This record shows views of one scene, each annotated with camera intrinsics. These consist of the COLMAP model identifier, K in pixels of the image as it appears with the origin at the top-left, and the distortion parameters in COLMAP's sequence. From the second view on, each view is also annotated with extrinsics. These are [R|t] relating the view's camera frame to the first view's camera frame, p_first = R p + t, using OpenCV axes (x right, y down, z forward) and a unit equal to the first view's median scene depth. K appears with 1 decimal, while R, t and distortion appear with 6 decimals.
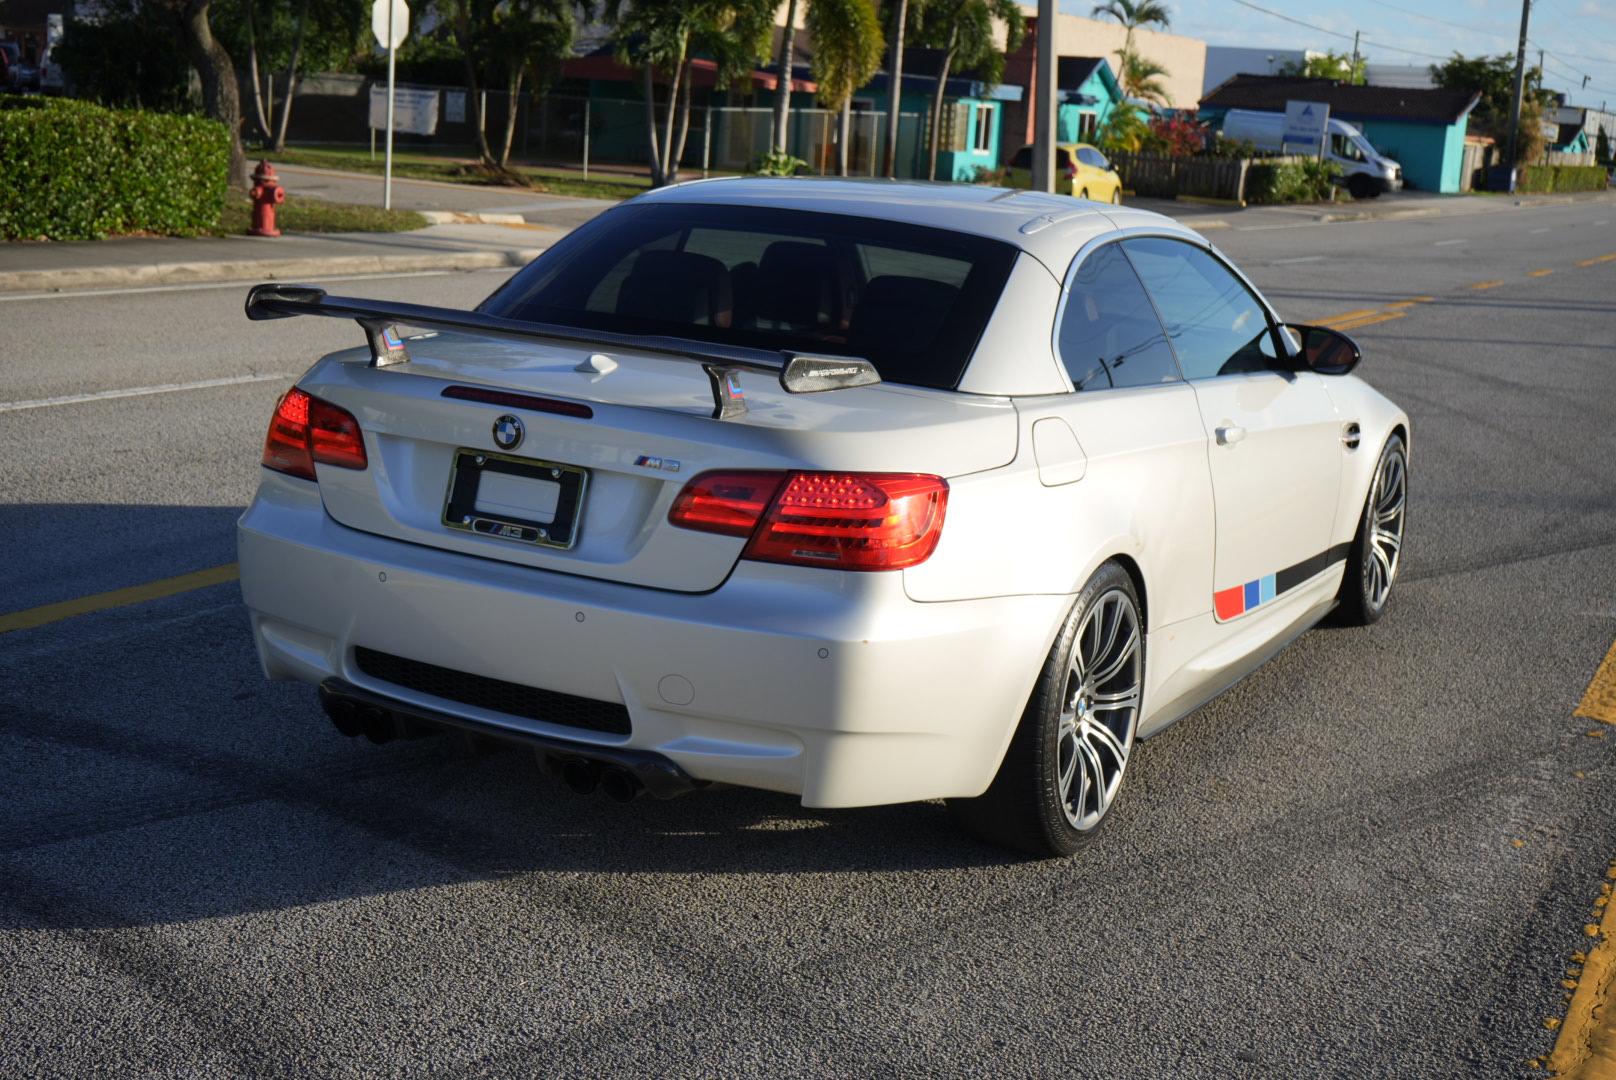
lens RADIAL K [[2286.0, 0, 807.0], [0, 2286.0, 542.5], [0, 0, 1]] dist [-0.007577, 0.045698]
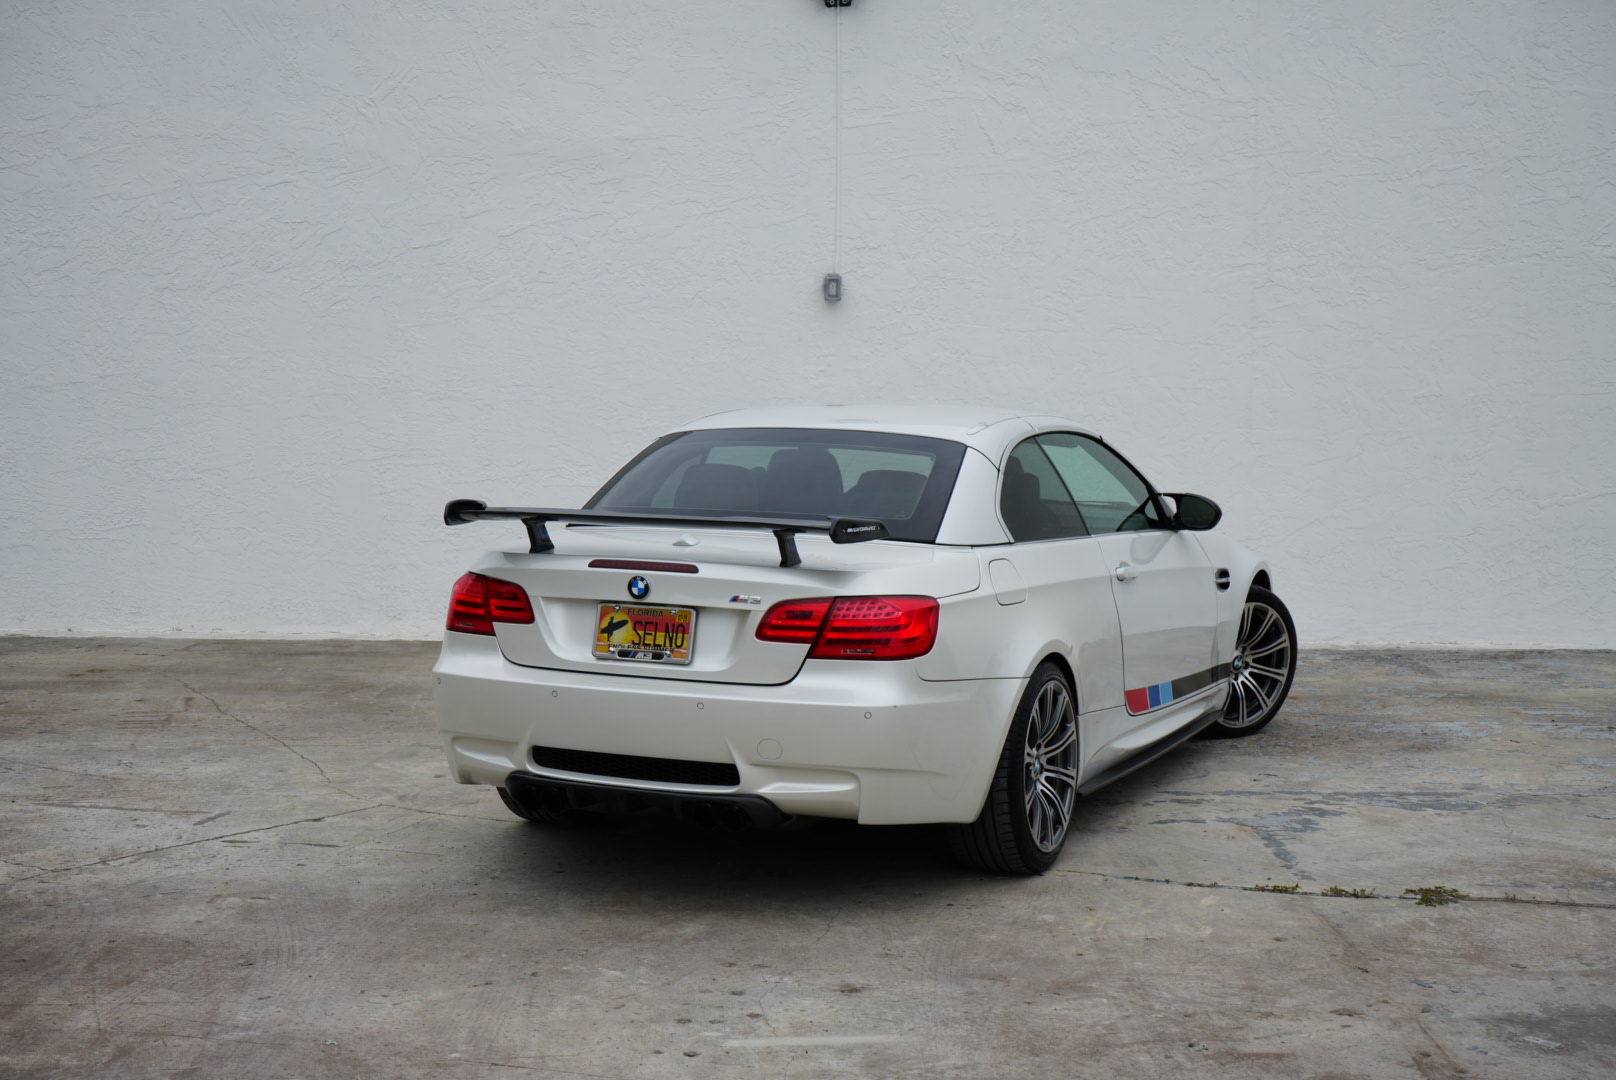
lens RADIAL K [[2615.2, 0, 807.1], [0, 2615.2, 538.6], [0, 0, 1]] dist [-0.018371, 0.043614]
pose [[0.996065, -0.065693, 0.059493, -0.104795], [0.071753, 0.991750, -0.106219, 0.092894], [-0.052024, 0.110070, 0.992561, -0.587422]]
